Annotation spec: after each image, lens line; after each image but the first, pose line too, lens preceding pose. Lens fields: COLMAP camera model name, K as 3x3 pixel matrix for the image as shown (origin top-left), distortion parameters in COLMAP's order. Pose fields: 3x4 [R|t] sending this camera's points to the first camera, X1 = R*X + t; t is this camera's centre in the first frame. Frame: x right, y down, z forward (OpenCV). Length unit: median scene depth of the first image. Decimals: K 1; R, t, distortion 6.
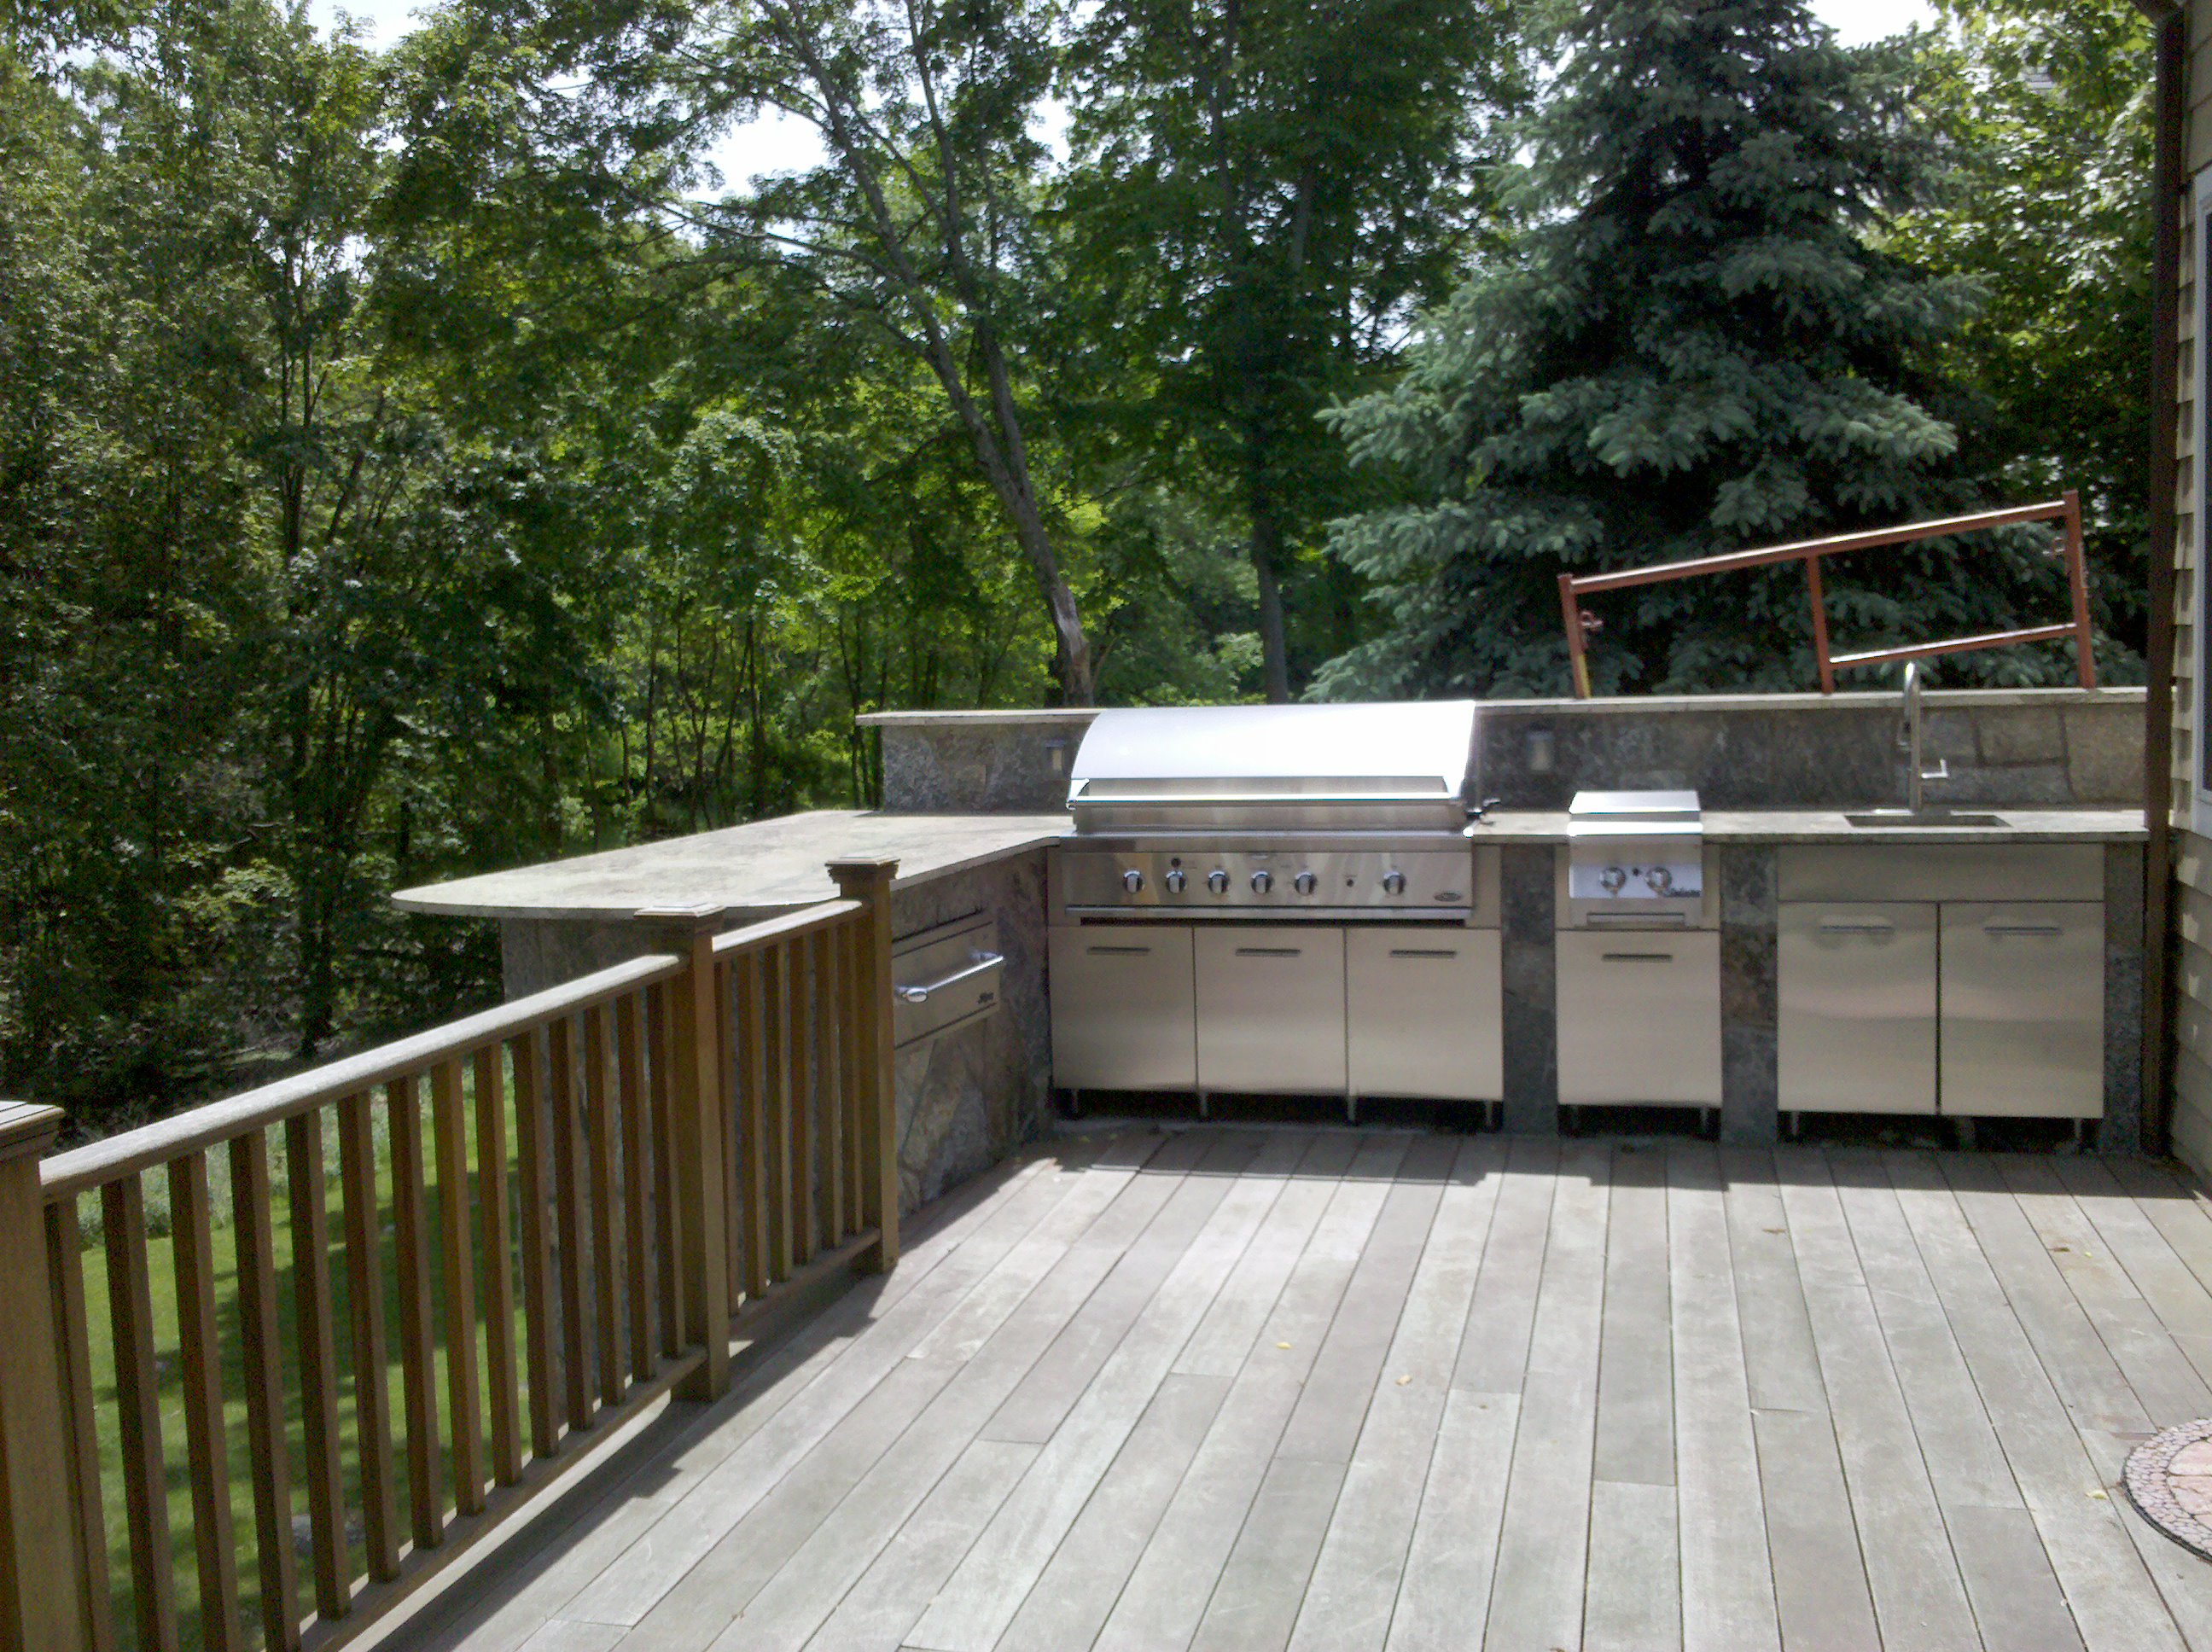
lens RADIAL K [[2214.3, 0, 1107.5], [0, 2214.3, 855.7], [0, 0, 1]] dist [0.007213, 0.000000]
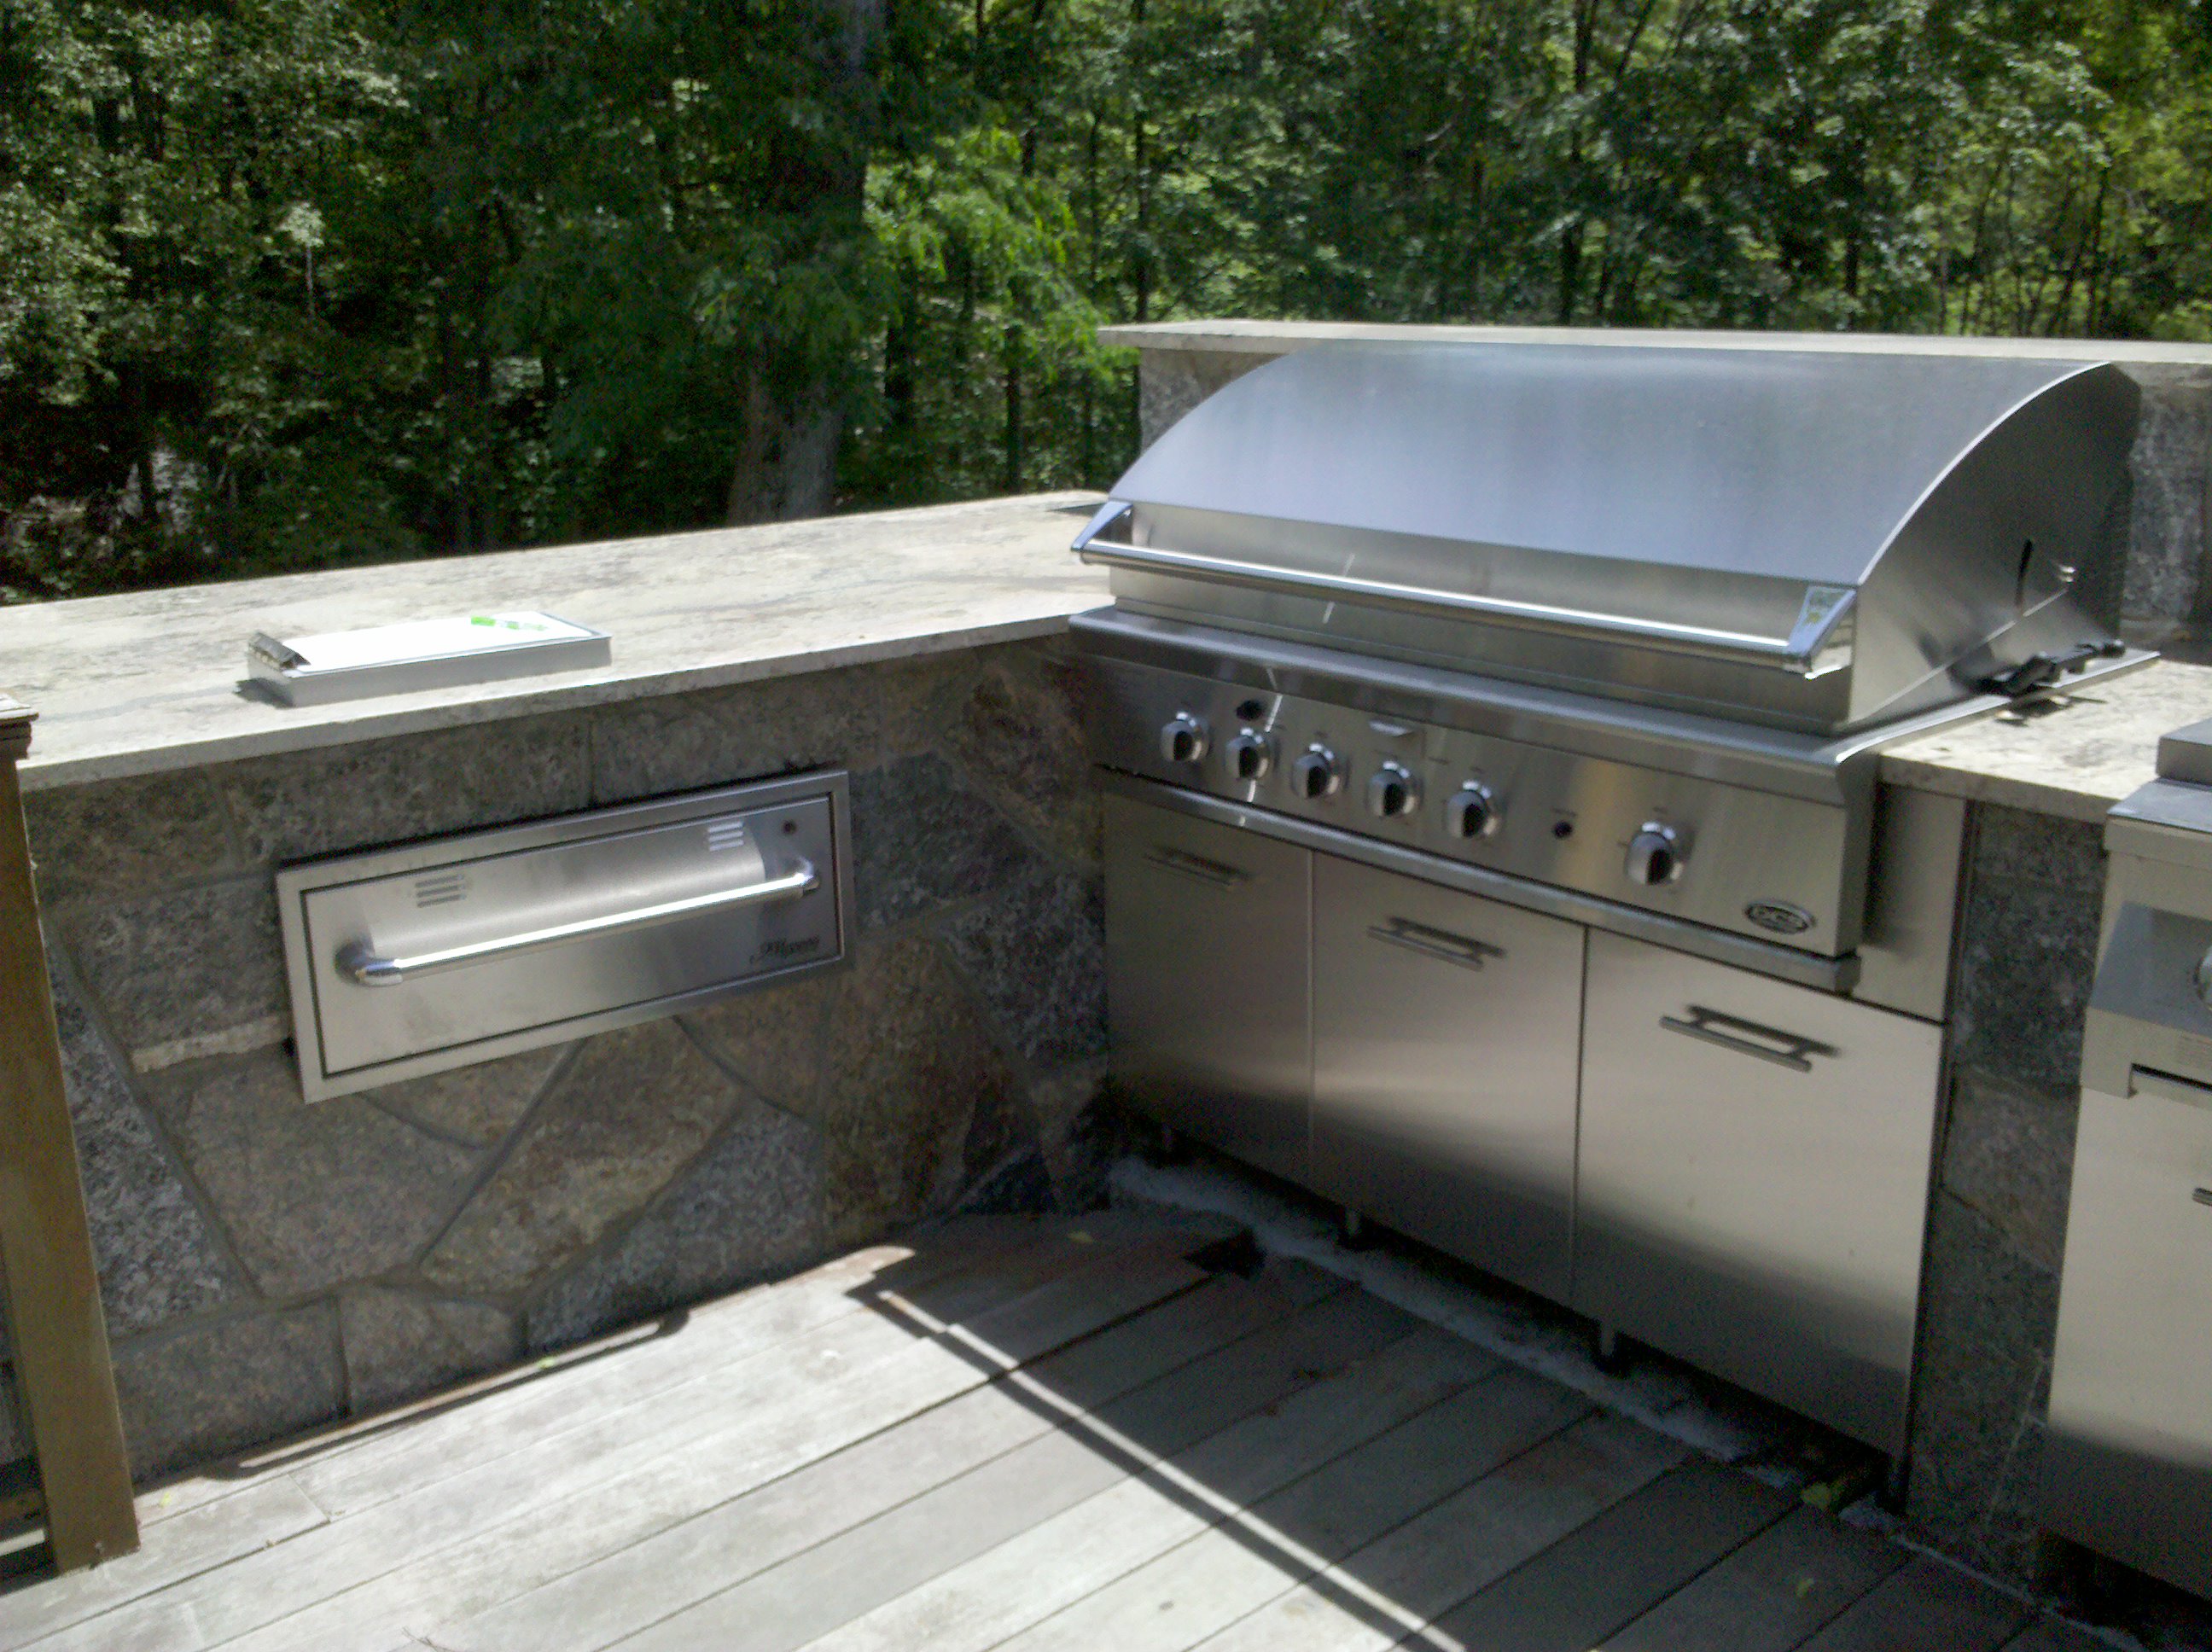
lens RADIAL K [[2214.3, 0, 1119.1], [0, 2214.3, 840.3], [0, 0, 1]] dist [0.007213, 0.000000]
pose [[0.817115, 0.167008, -0.551753, 0.254644], [-0.059699, 0.976484, 0.207157, -0.060818], [0.573375, -0.136333, 0.807870, 0.619017]]
